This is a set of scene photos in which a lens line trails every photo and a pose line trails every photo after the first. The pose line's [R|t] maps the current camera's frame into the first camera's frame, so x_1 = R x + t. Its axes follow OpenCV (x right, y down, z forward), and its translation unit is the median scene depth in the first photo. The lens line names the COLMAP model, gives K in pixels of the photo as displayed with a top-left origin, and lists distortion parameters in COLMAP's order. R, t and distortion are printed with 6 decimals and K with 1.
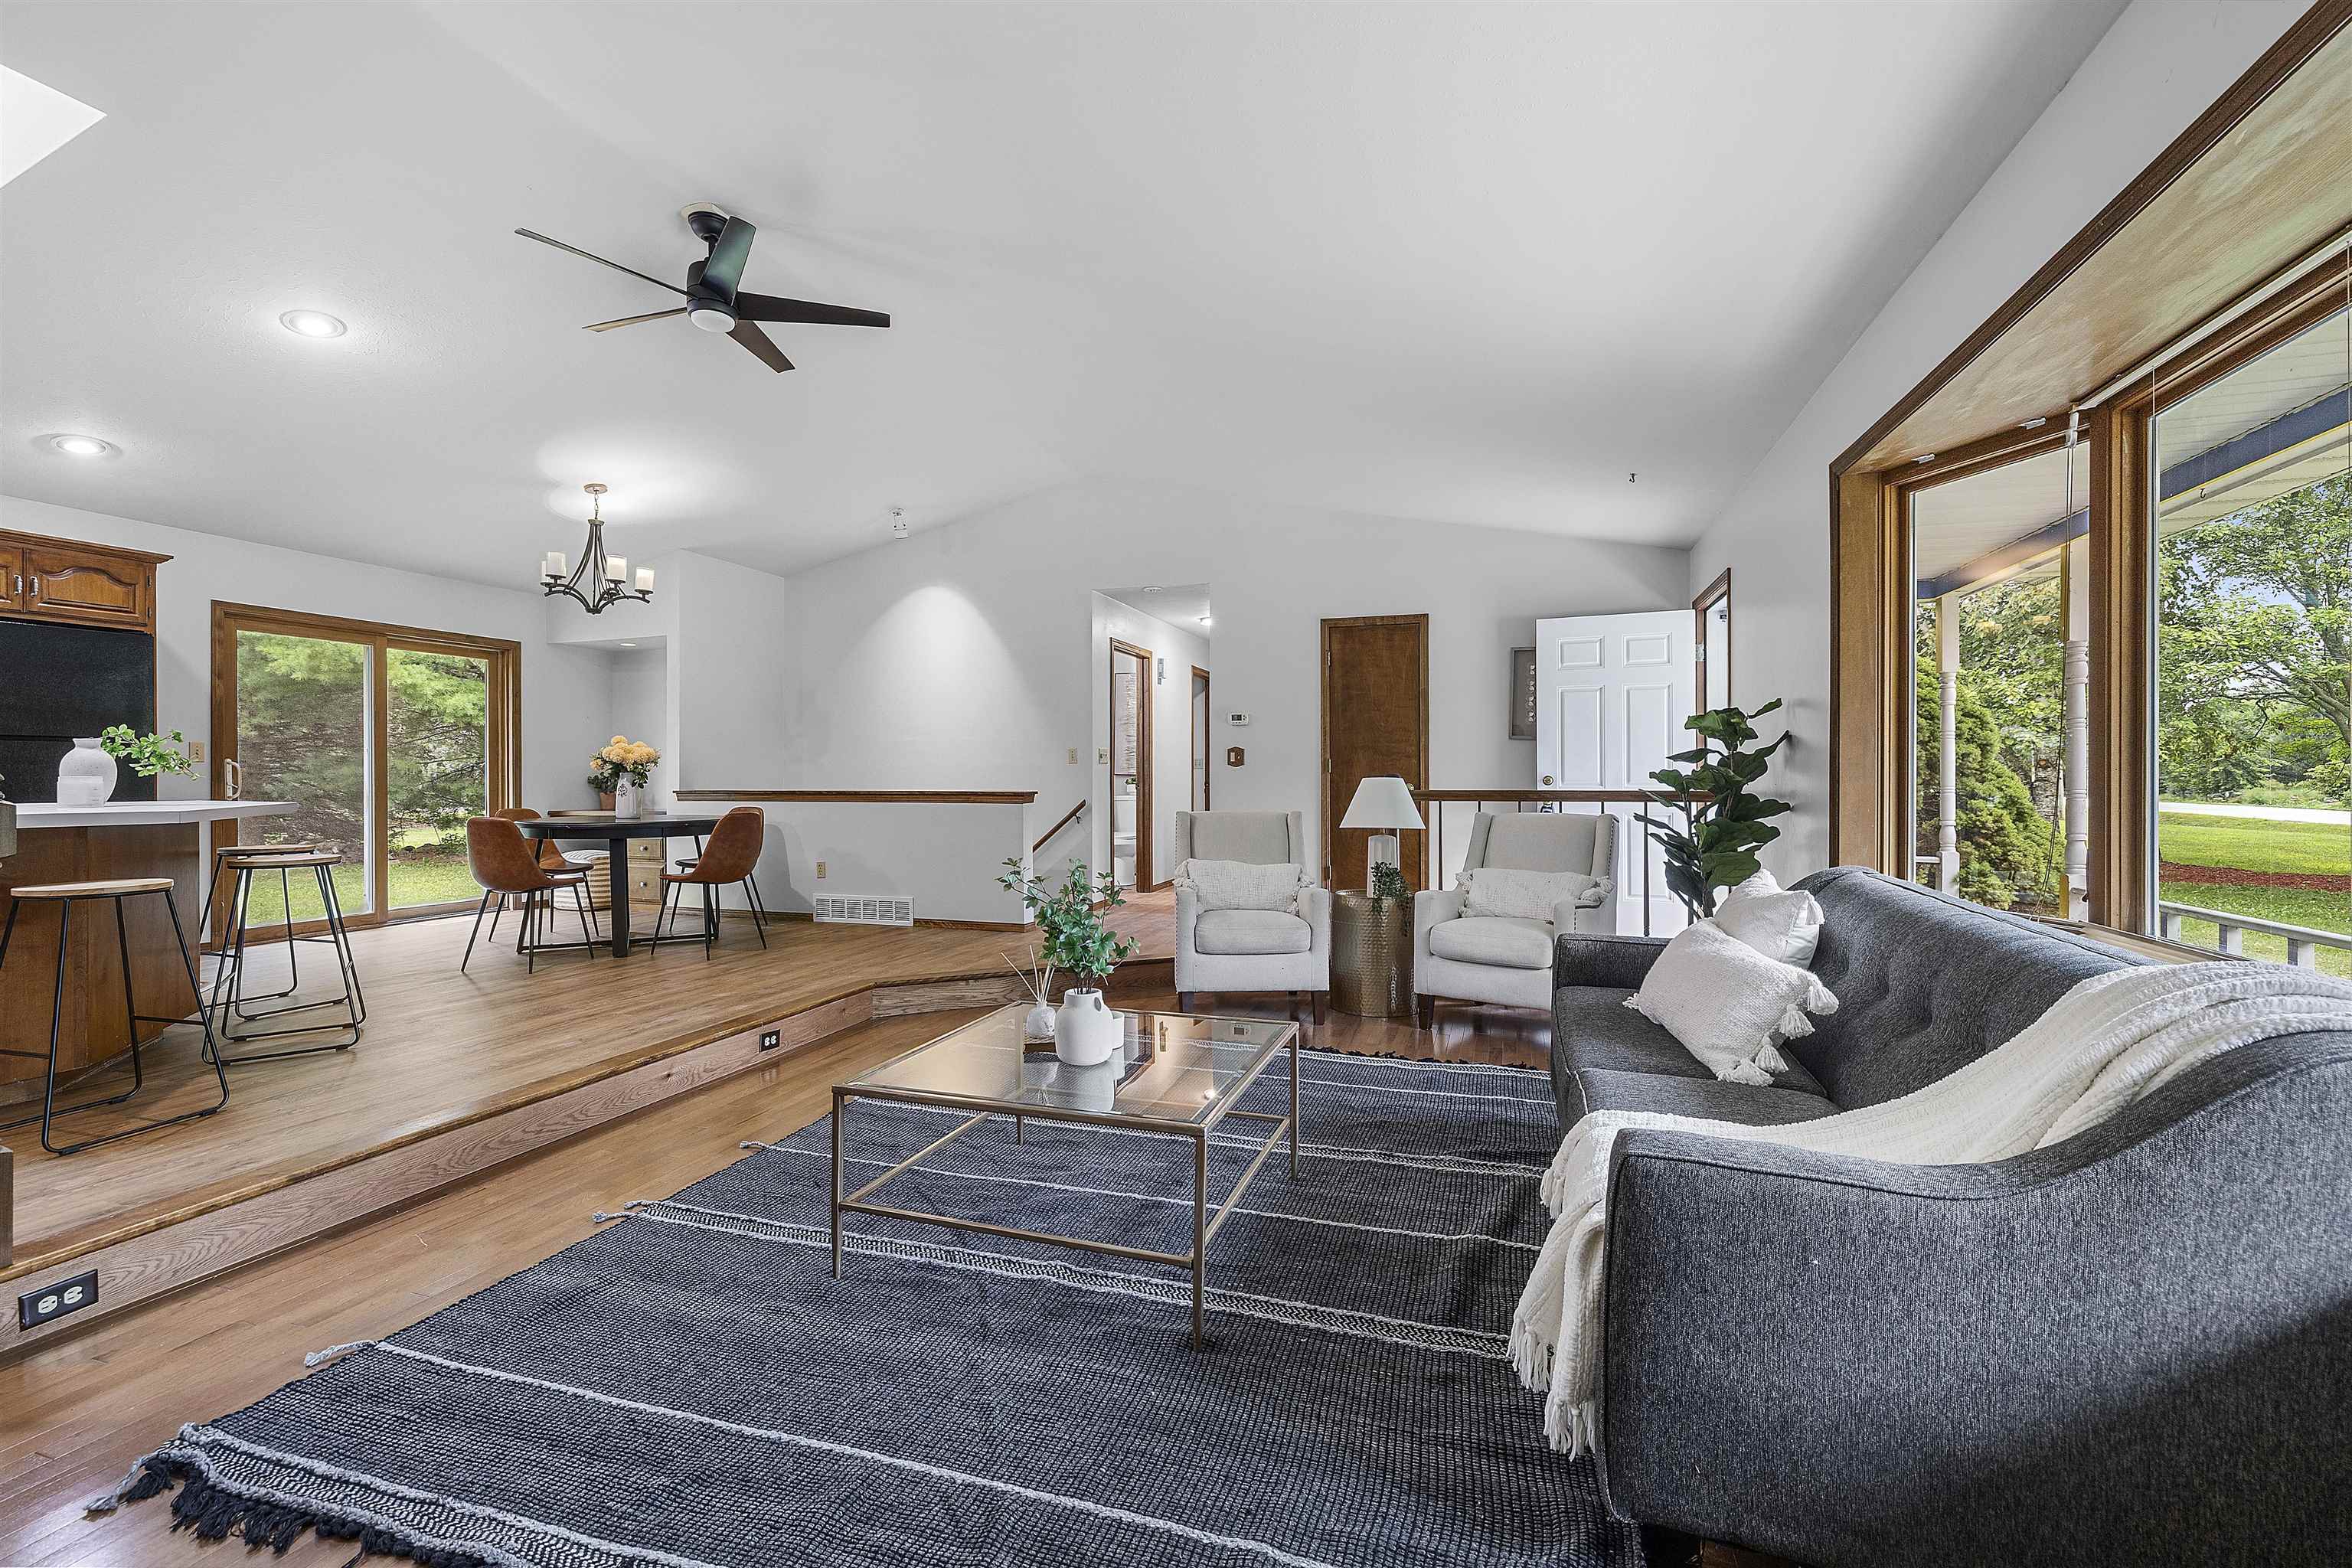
lens RADIAL K [[997.0, 0, 1181.2], [0, 997.0, 774.1], [0, 0, 1]] dist [0.001230, 0.000278]
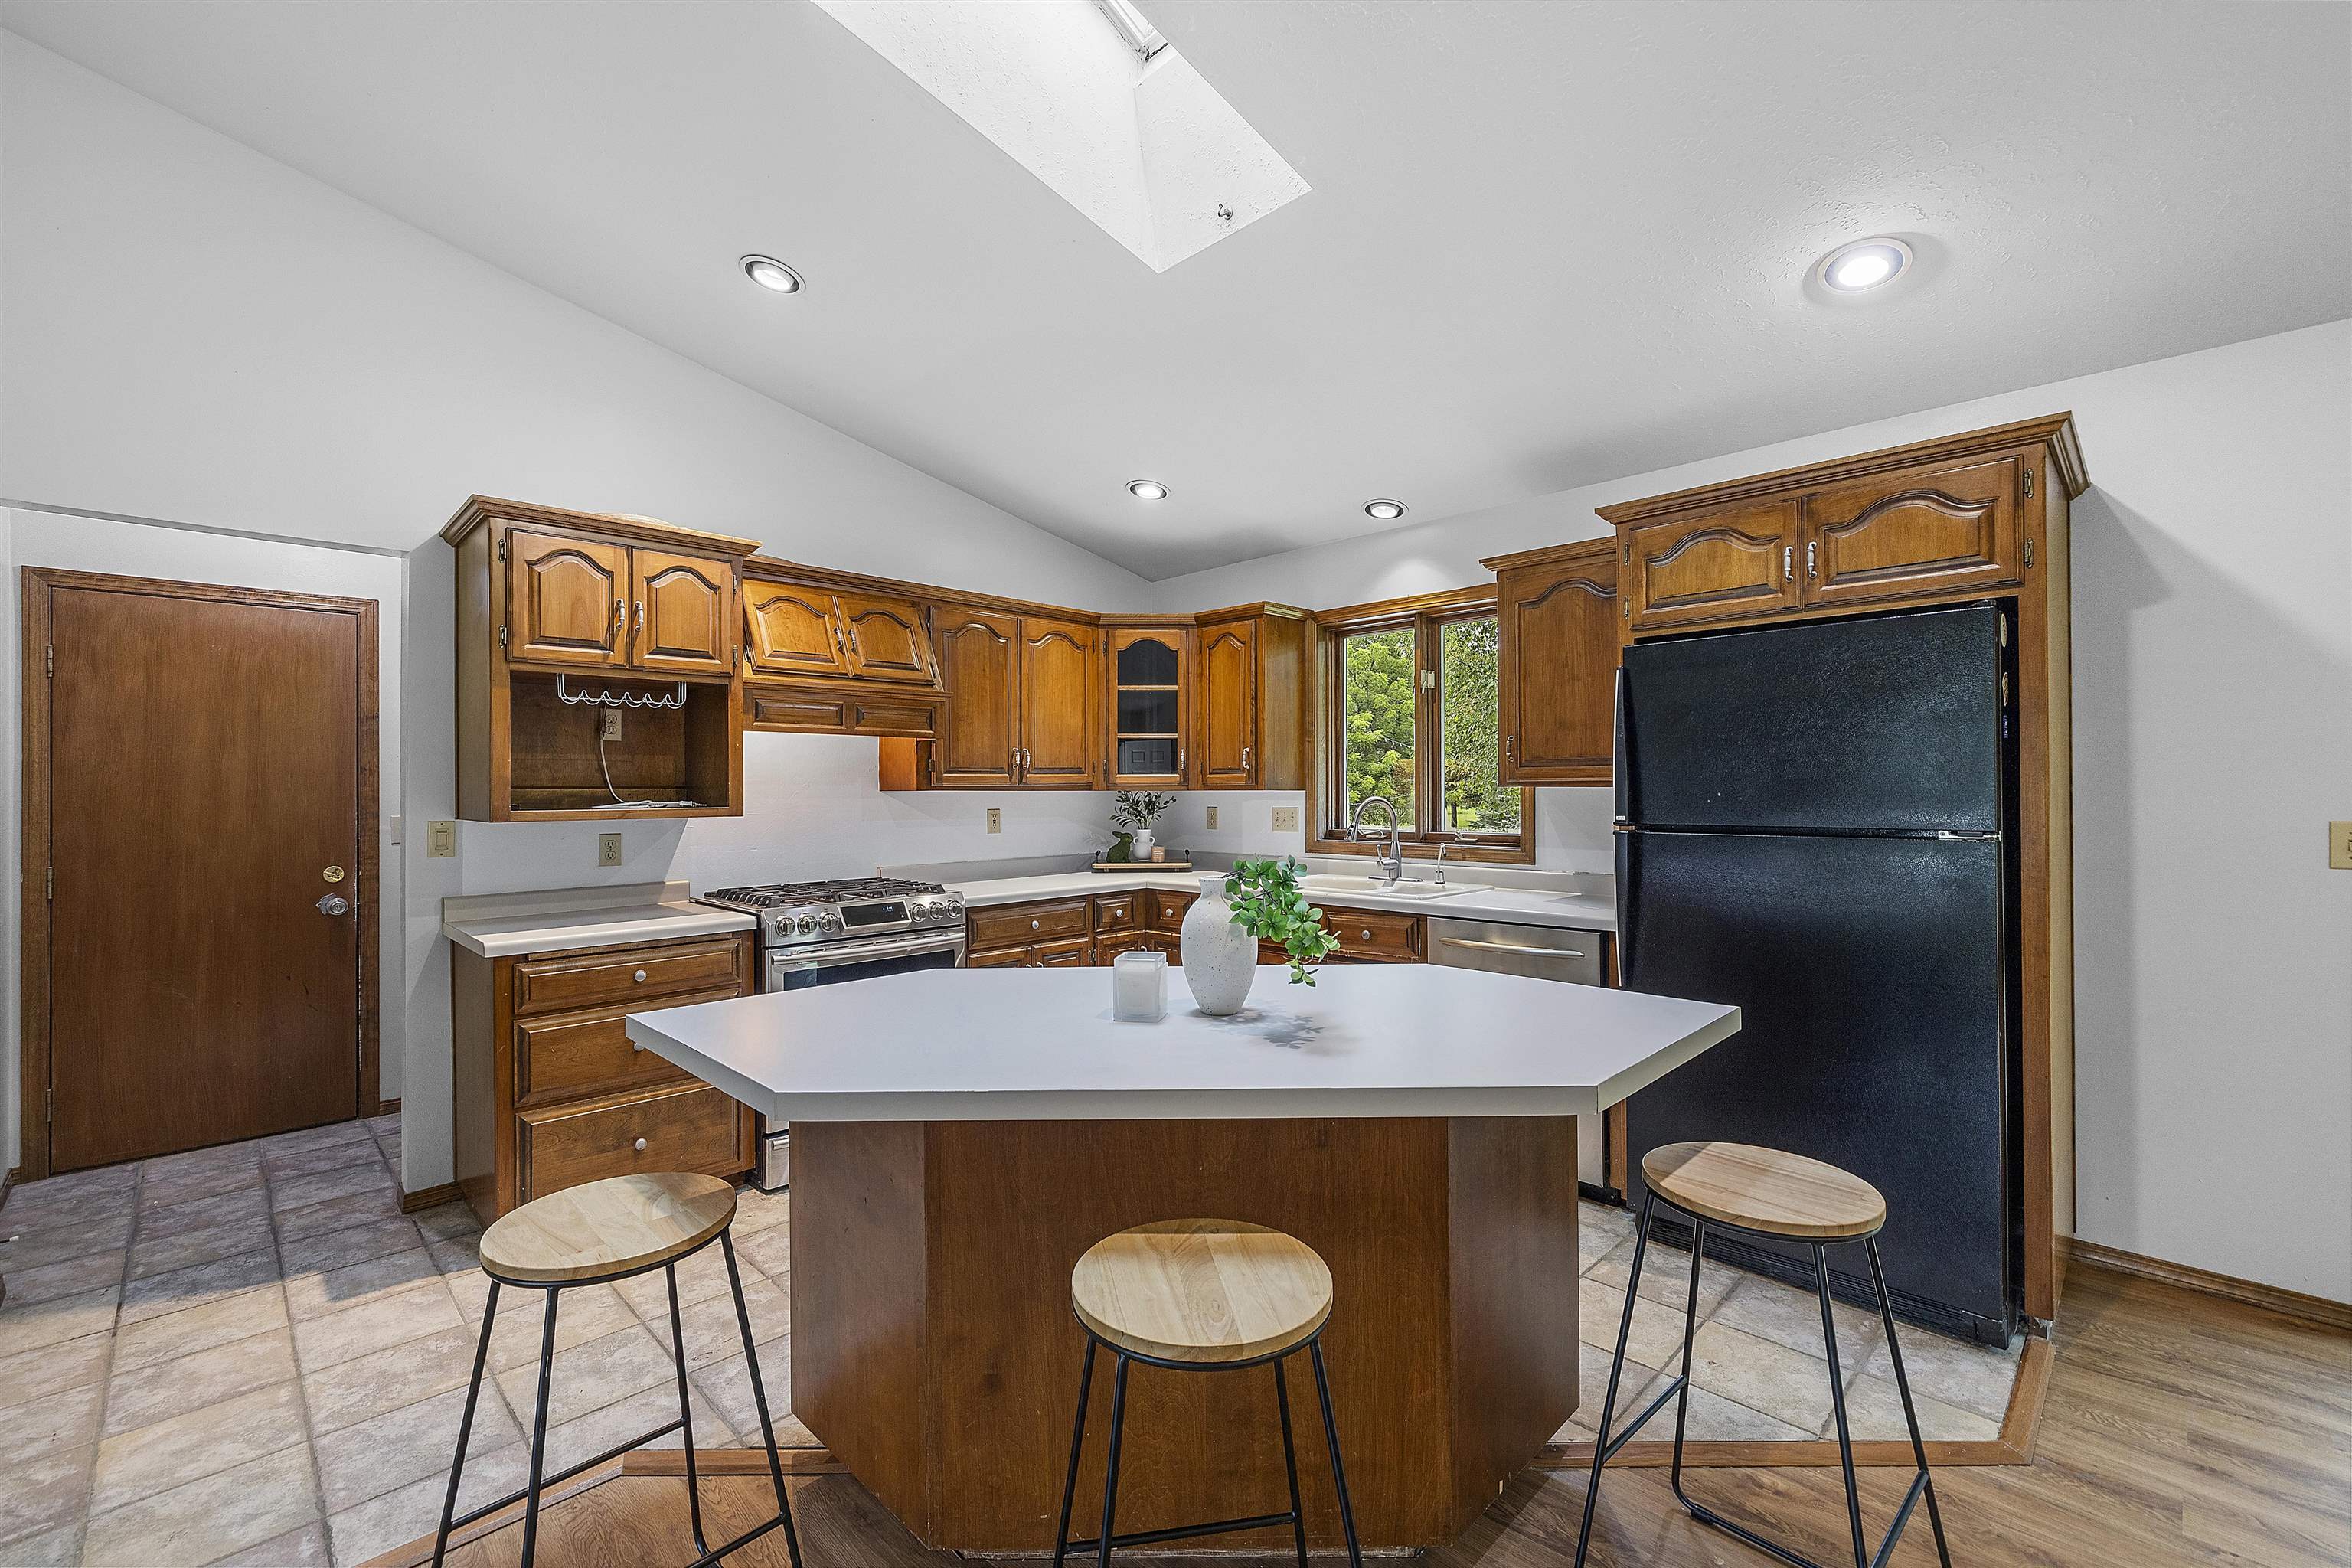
lens RADIAL K [[990.3, 0, 1176.0], [0, 990.3, 784.0], [0, 0, 1]] dist [0.000239, 0.000118]
pose [[-0.451418, 0.000580, -0.892312, -0.338135], [0.008164, 0.999961, -0.003481, -0.043132], [0.892275, -0.008857, -0.451405, 0.640602]]
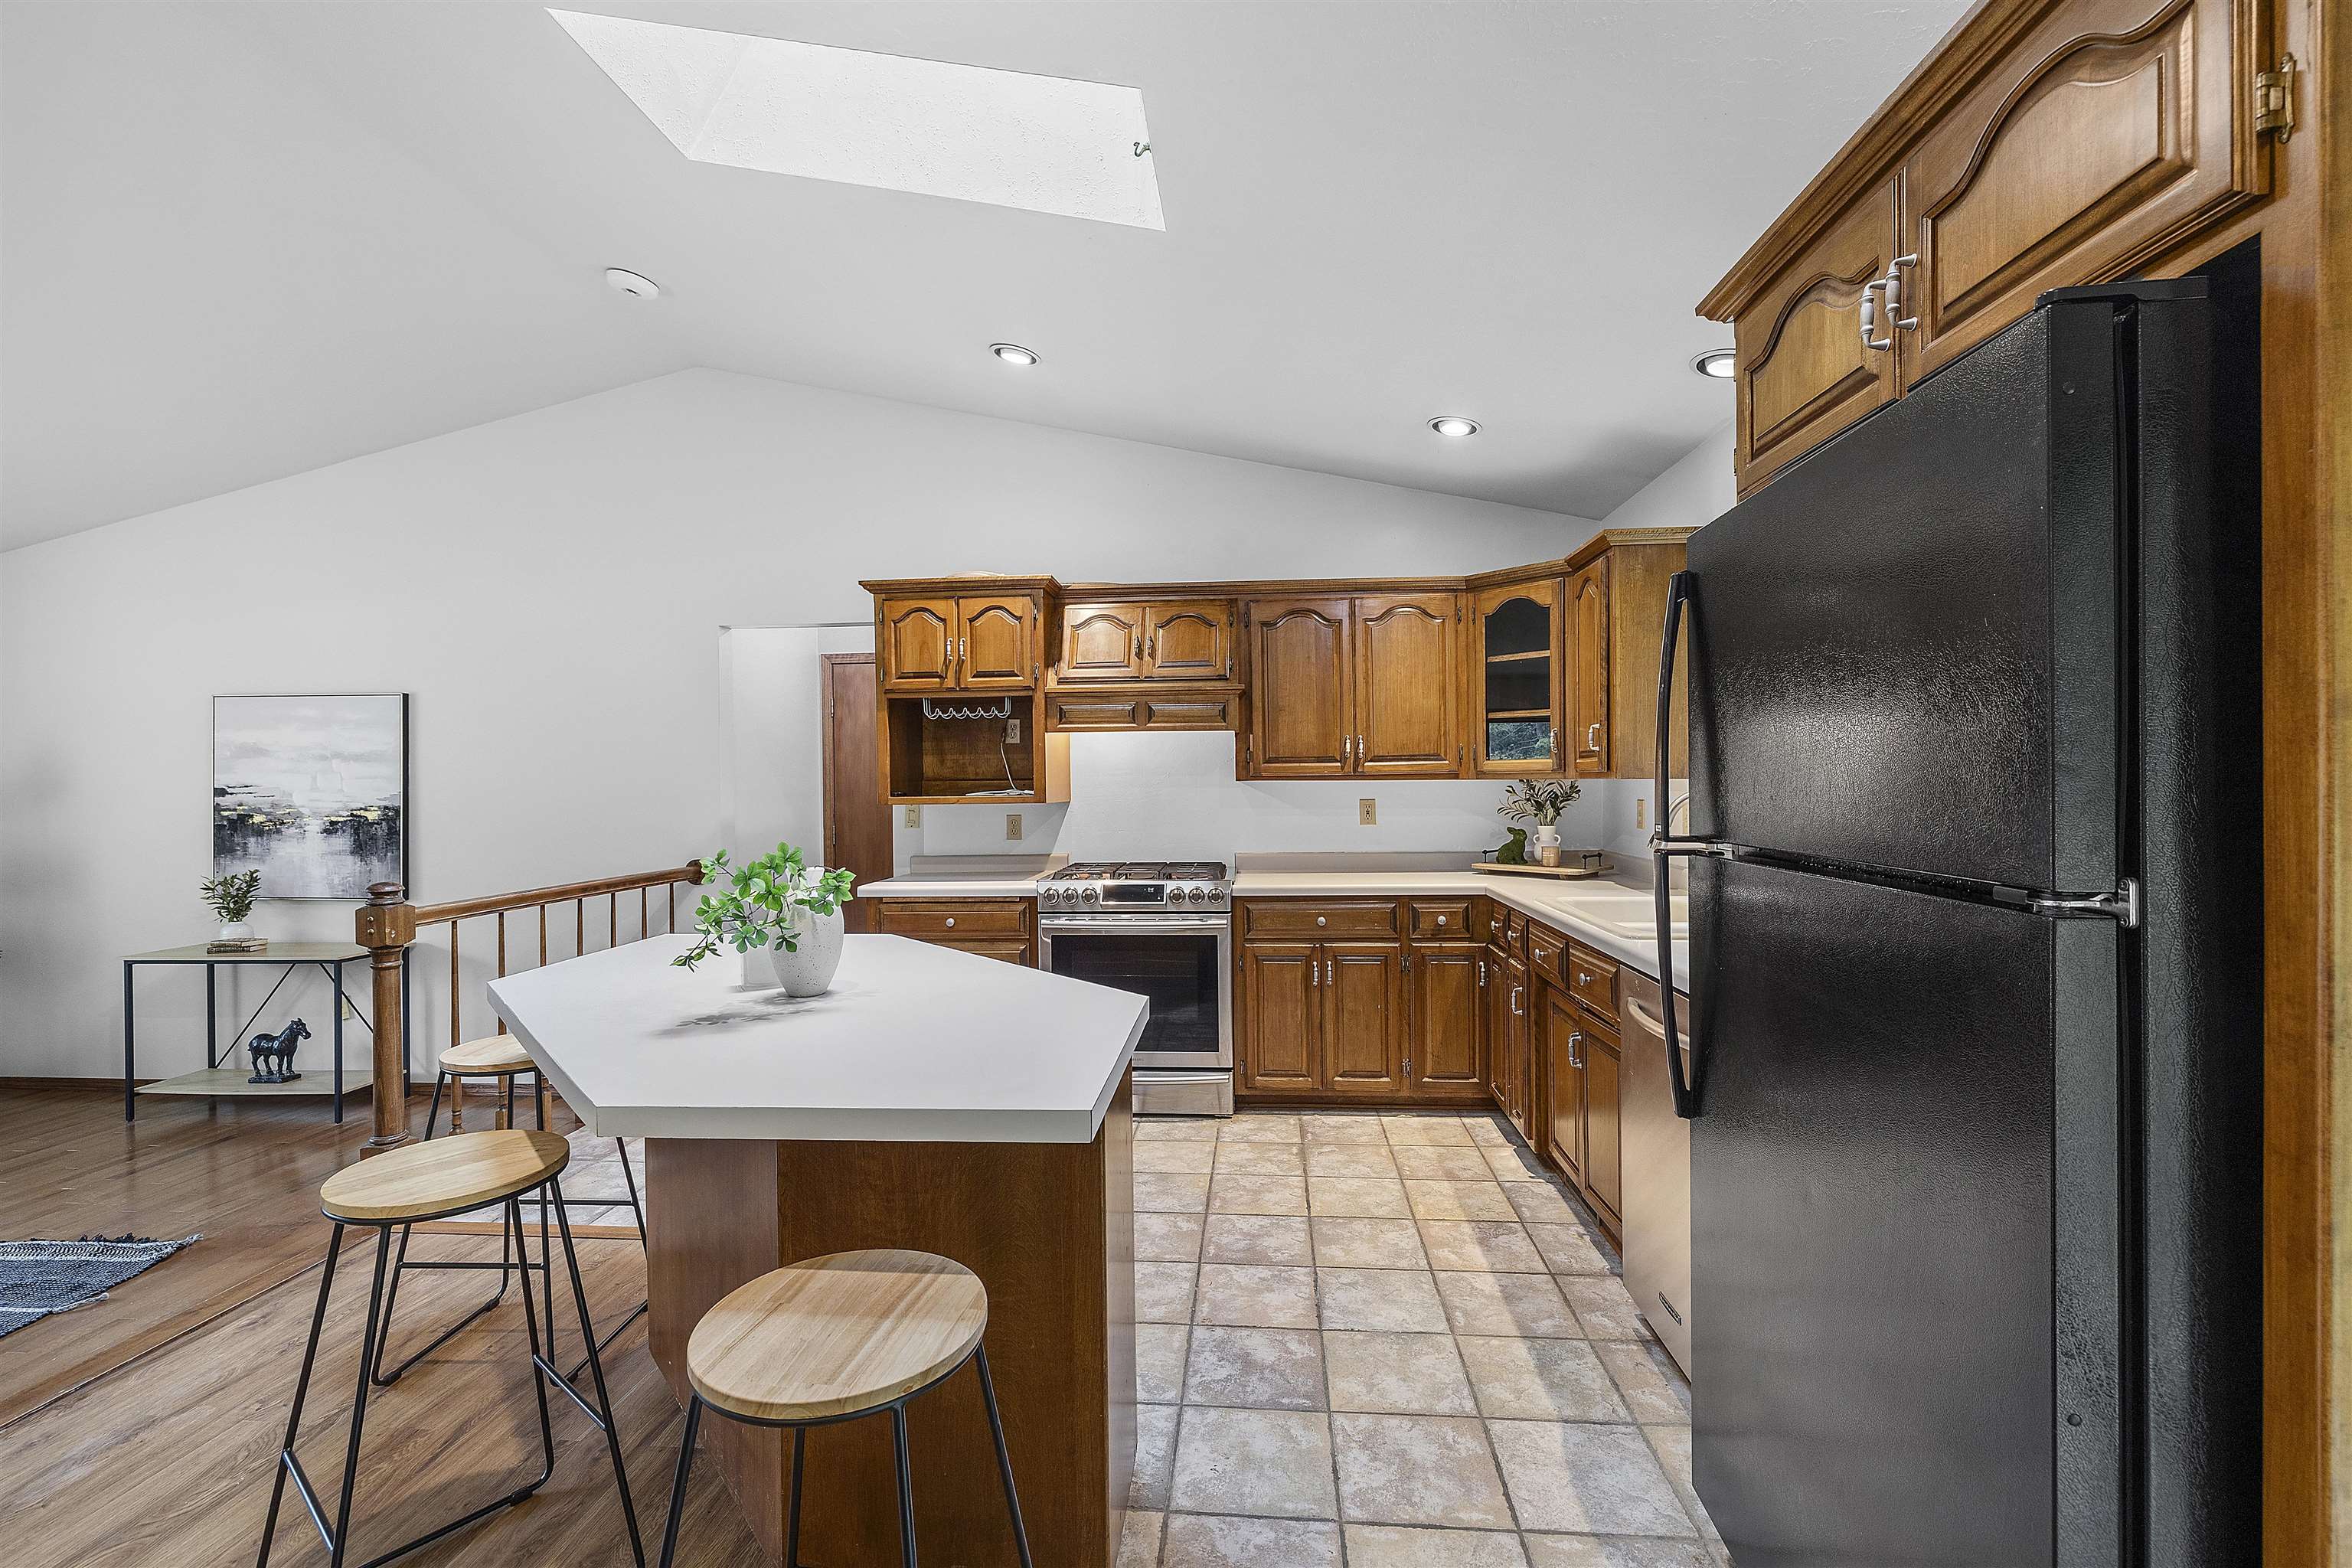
lens RADIAL K [[1002.6, 0, 1179.8], [0, 1002.6, 778.8], [0, 0, 1]] dist [0.002631, -0.000049]
pose [[-0.970999, 0.011598, -0.238803, -0.615687], [0.013121, 0.999902, -0.004786, -0.041153], [0.238725, -0.007781, -0.971056, 0.834603]]
